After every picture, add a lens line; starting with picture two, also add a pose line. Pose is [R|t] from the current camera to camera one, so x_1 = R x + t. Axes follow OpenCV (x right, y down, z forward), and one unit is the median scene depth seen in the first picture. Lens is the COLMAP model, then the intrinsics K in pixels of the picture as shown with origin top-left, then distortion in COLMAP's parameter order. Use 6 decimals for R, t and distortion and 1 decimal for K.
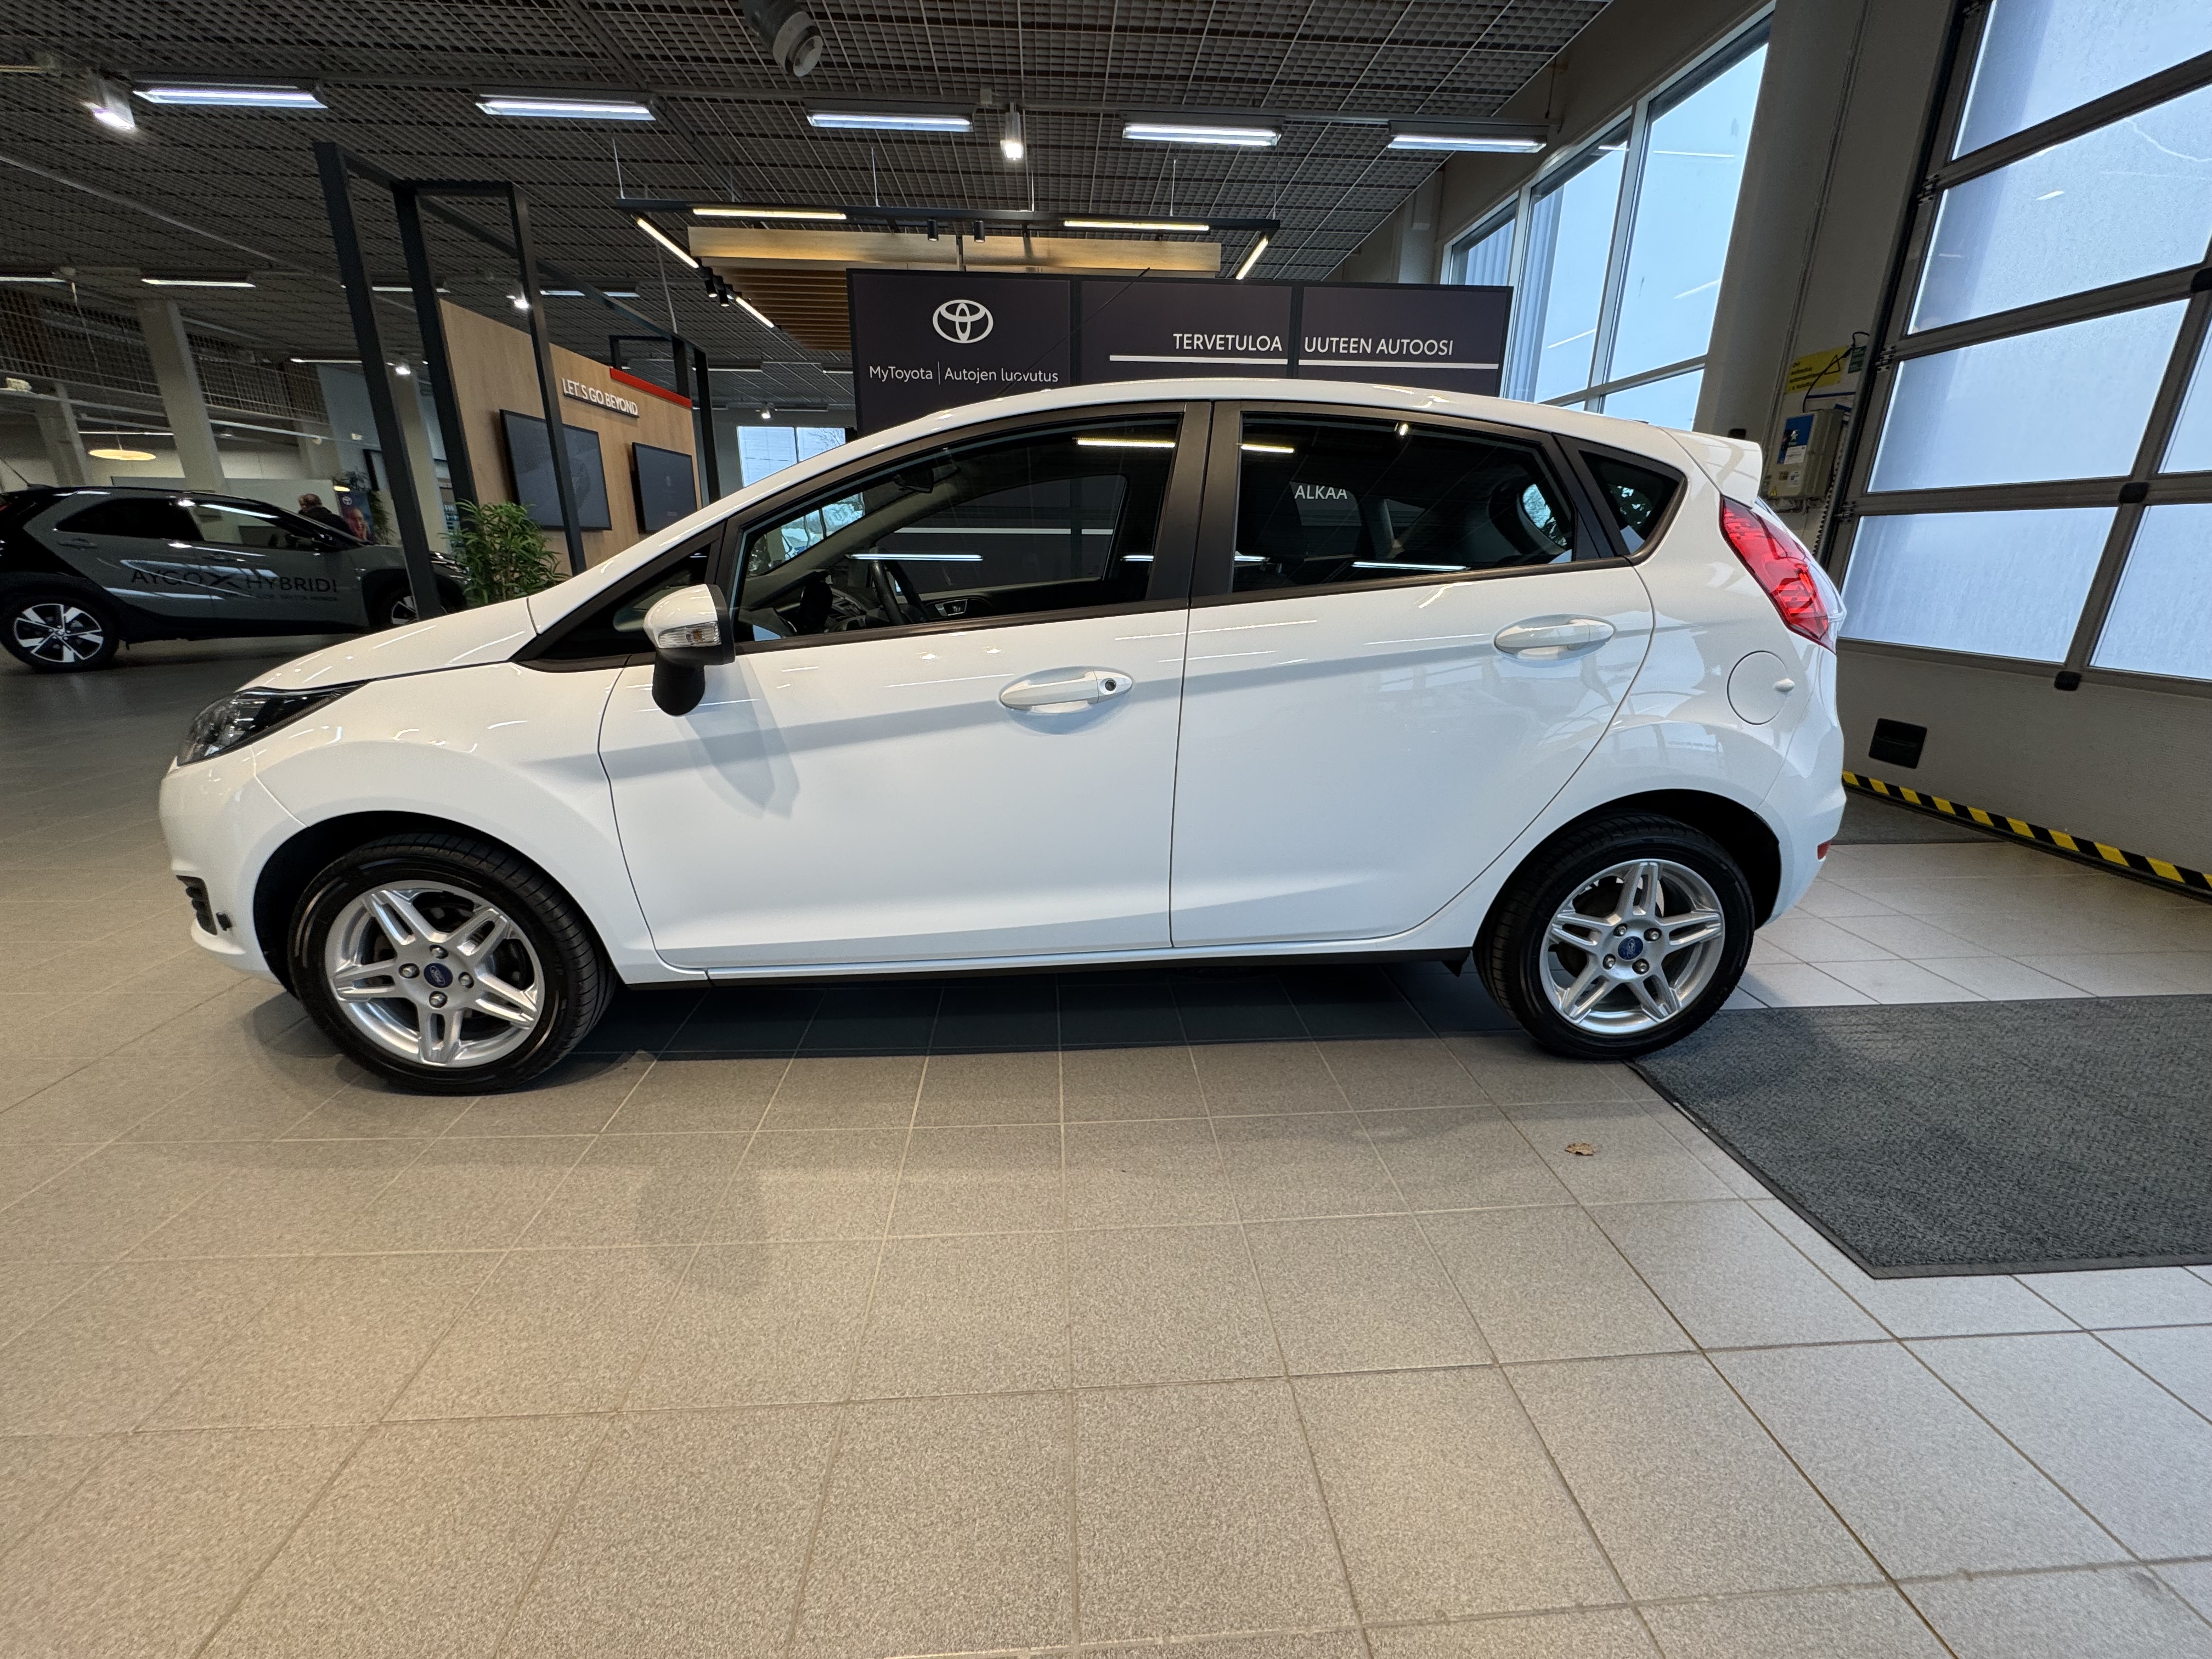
lens RADIAL K [[889.7, 0, 1106.0], [0, 889.7, 829.5], [0, 0, 1]] dist [-0.000803, 0.000380]
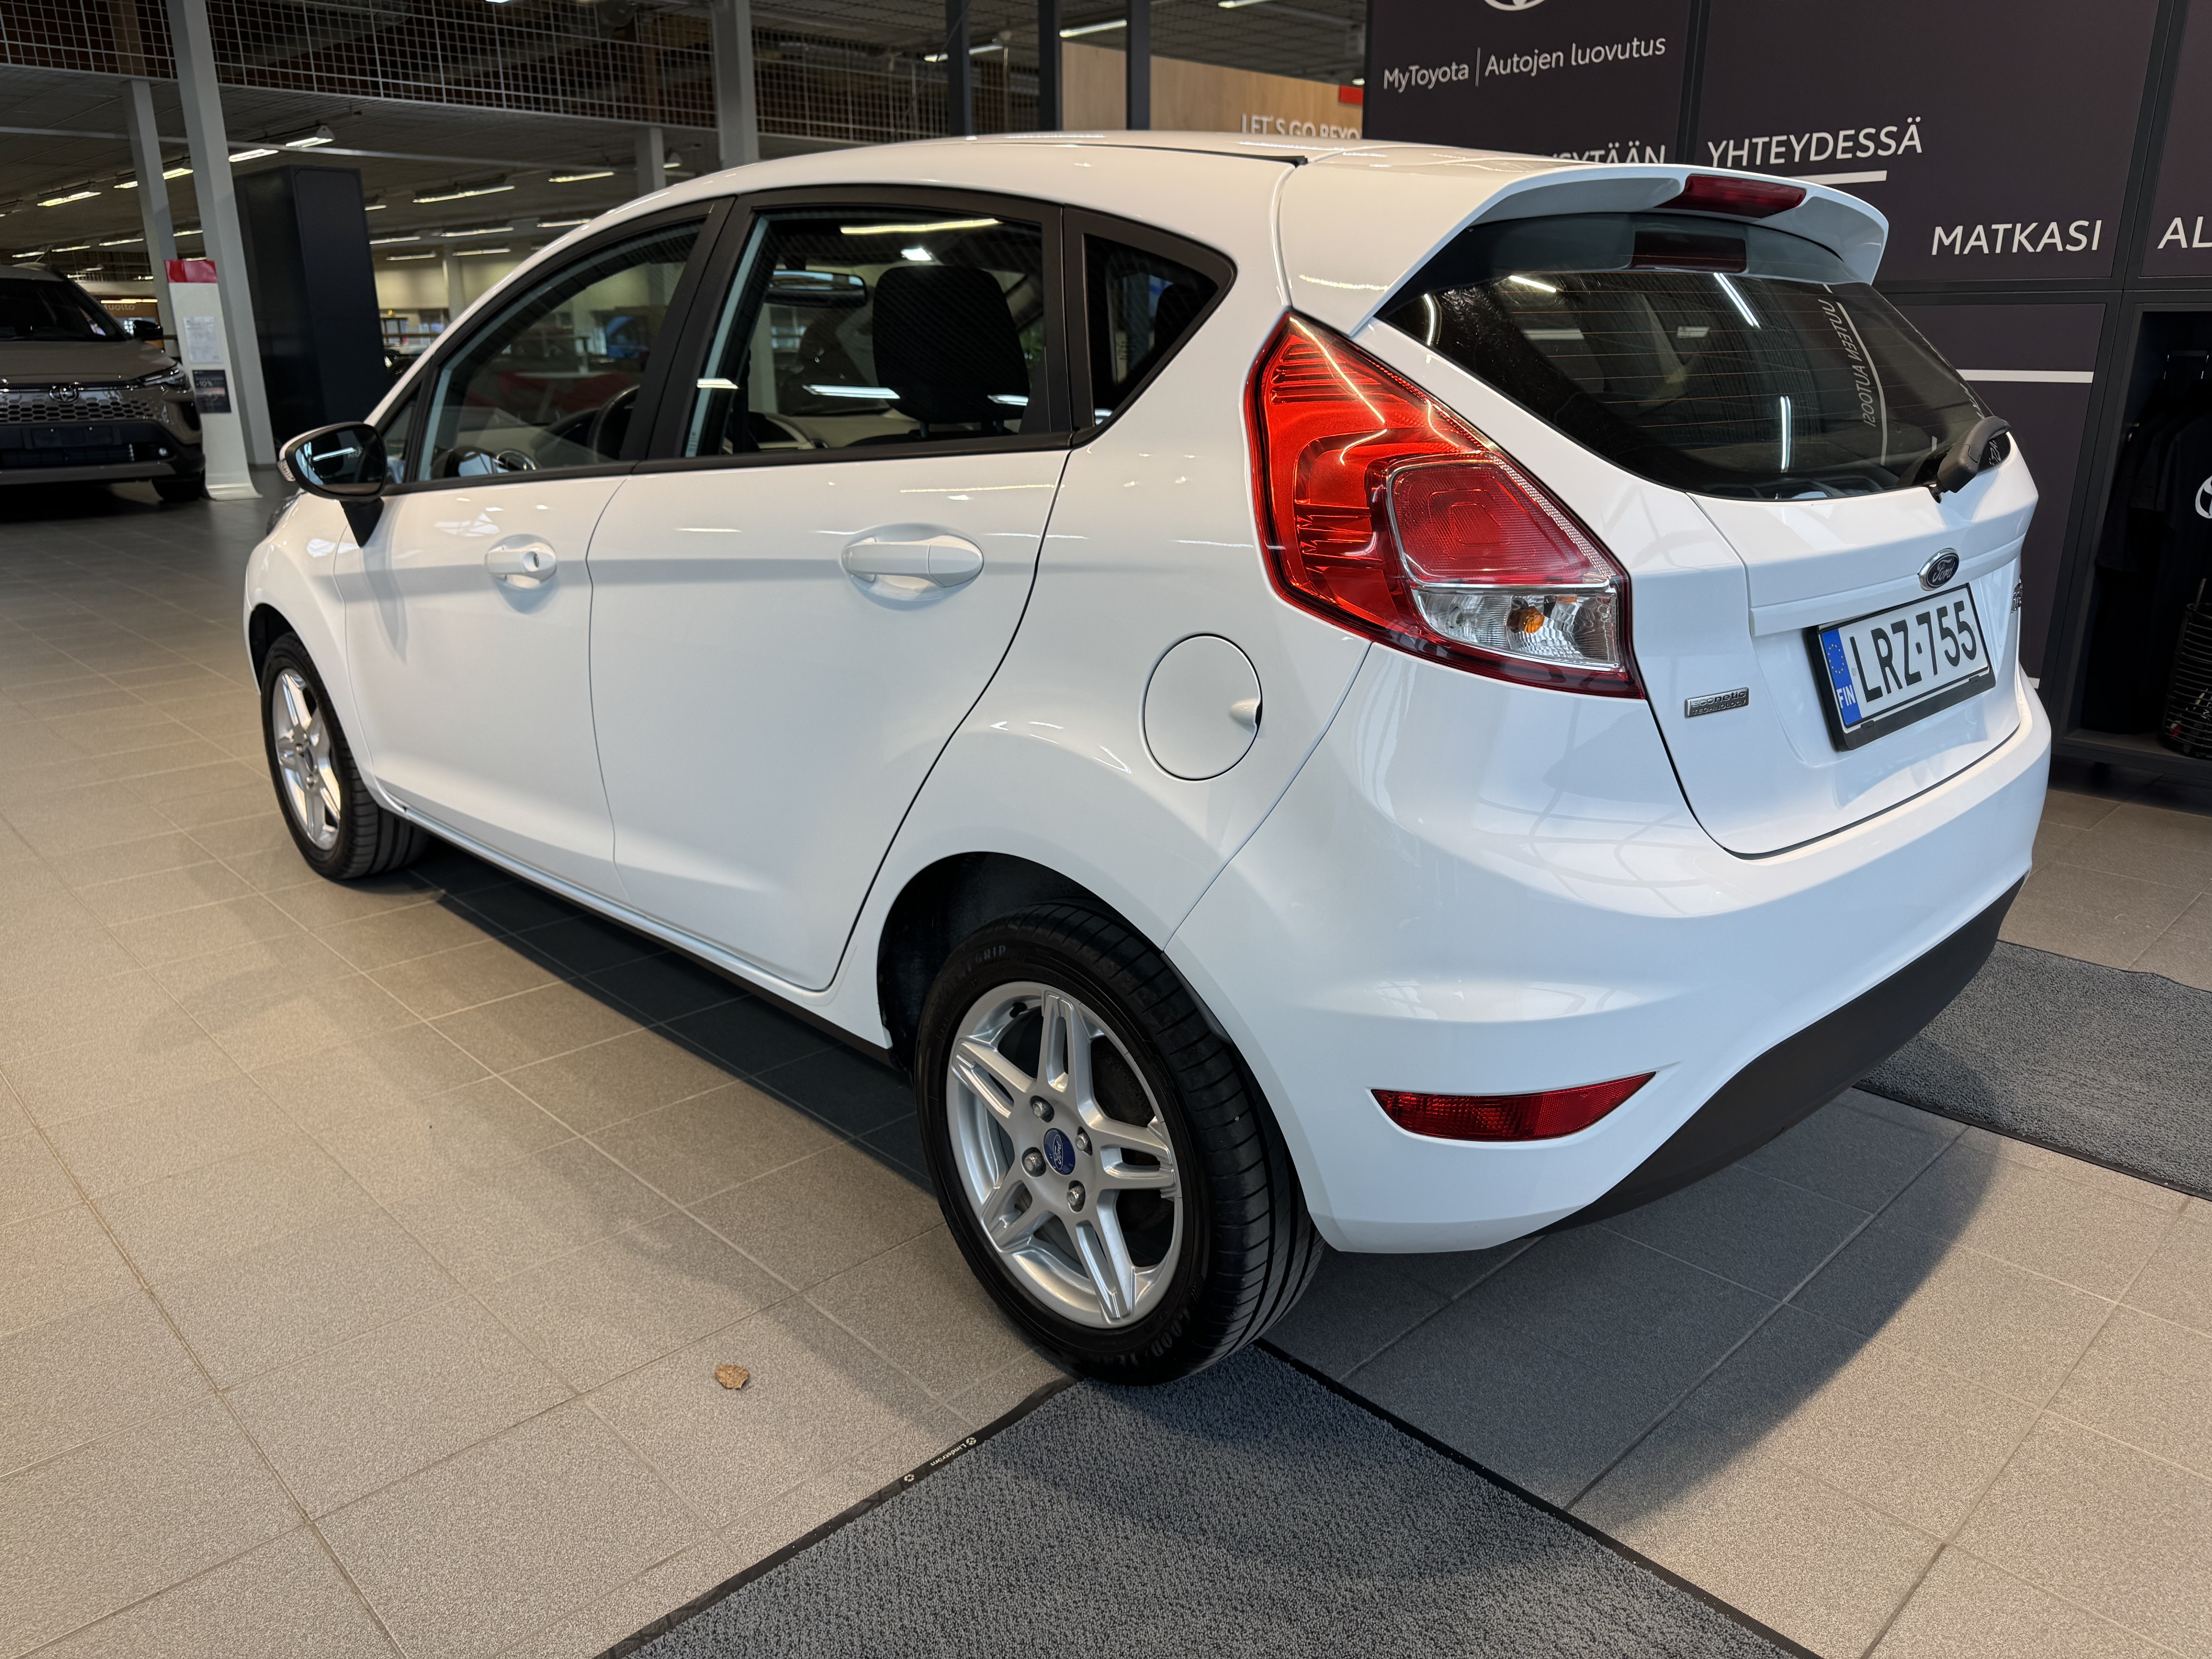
lens RADIAL K [[1584.4, 0, 1106.0], [0, 1584.4, 829.5], [0, 0, 1]] dist [0.034789, -0.031469]
pose [[0.644333, 0.223815, -0.731260, 1.347989], [-0.226466, 0.969168, 0.097086, -0.166700], [0.730444, 0.103049, 0.675154, 0.378119]]
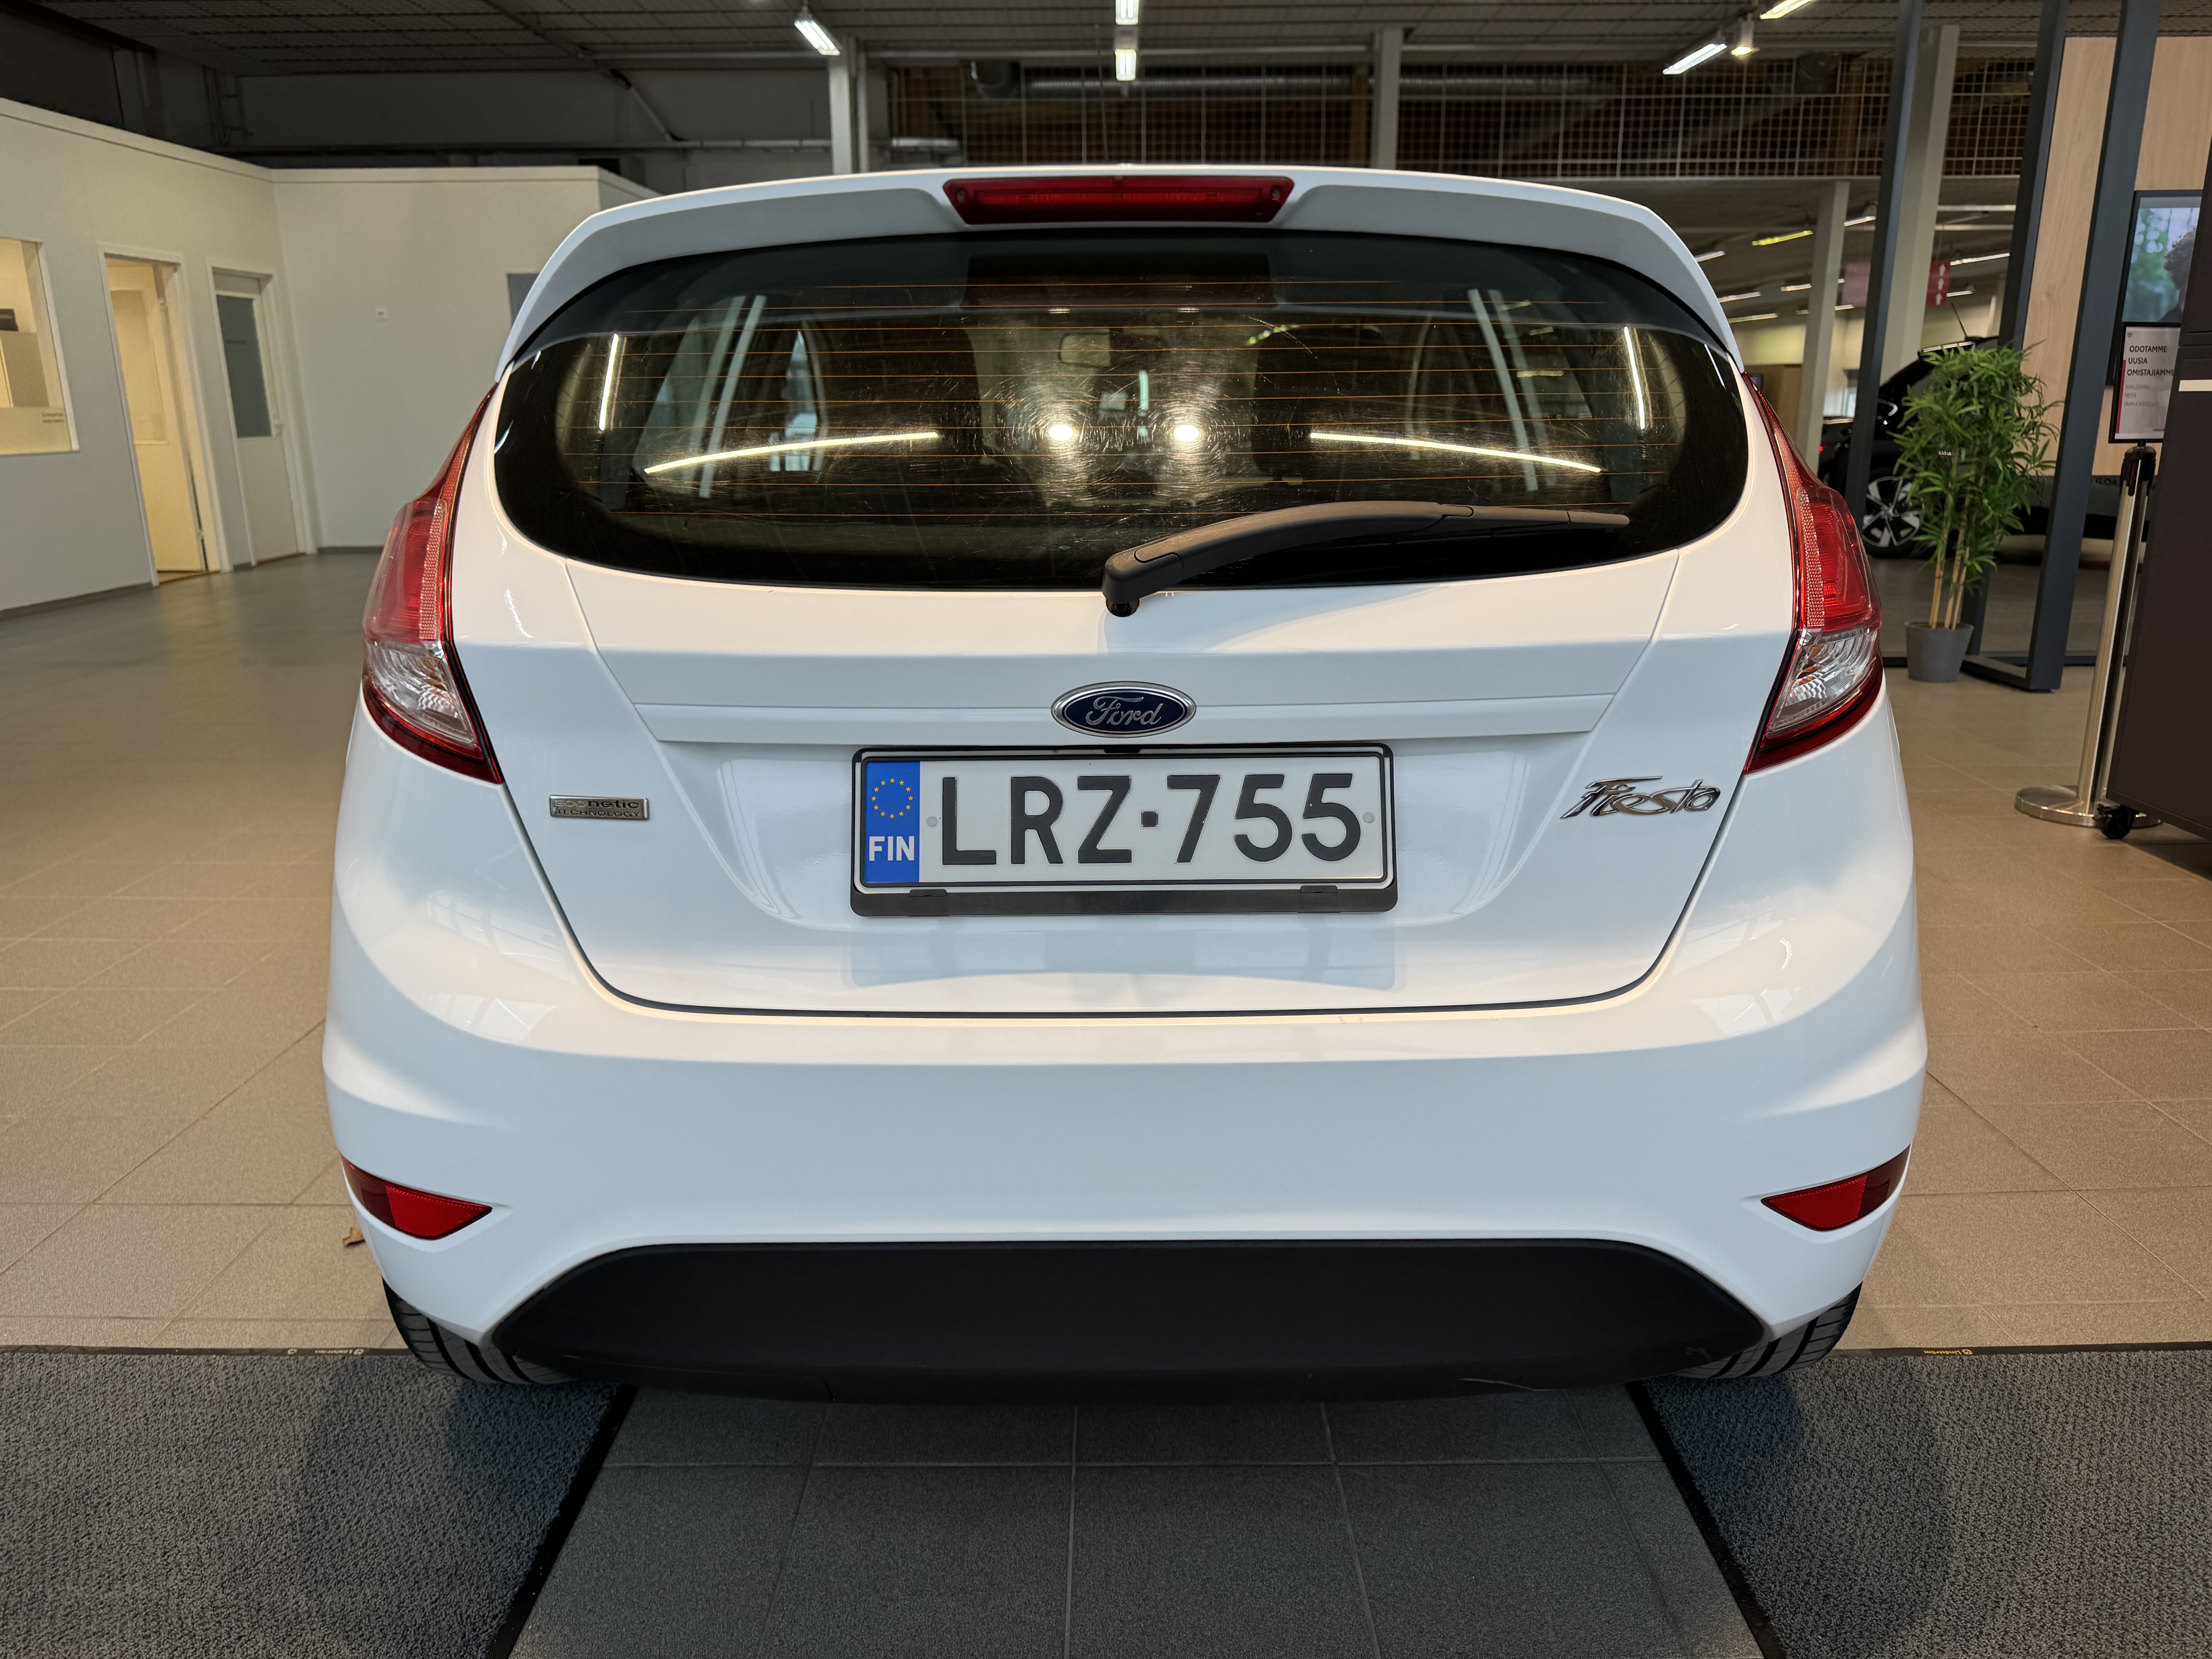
lens RADIAL K [[1584.4, 0, 1106.0], [0, 1584.4, 829.5], [0, 0, 1]] dist [0.034789, -0.031469]
pose [[-0.077287, 0.255738, -0.963652, 1.482472], [-0.296656, 0.916867, 0.267114, -0.329664], [0.951852, 0.306518, 0.005005, 0.917640]]
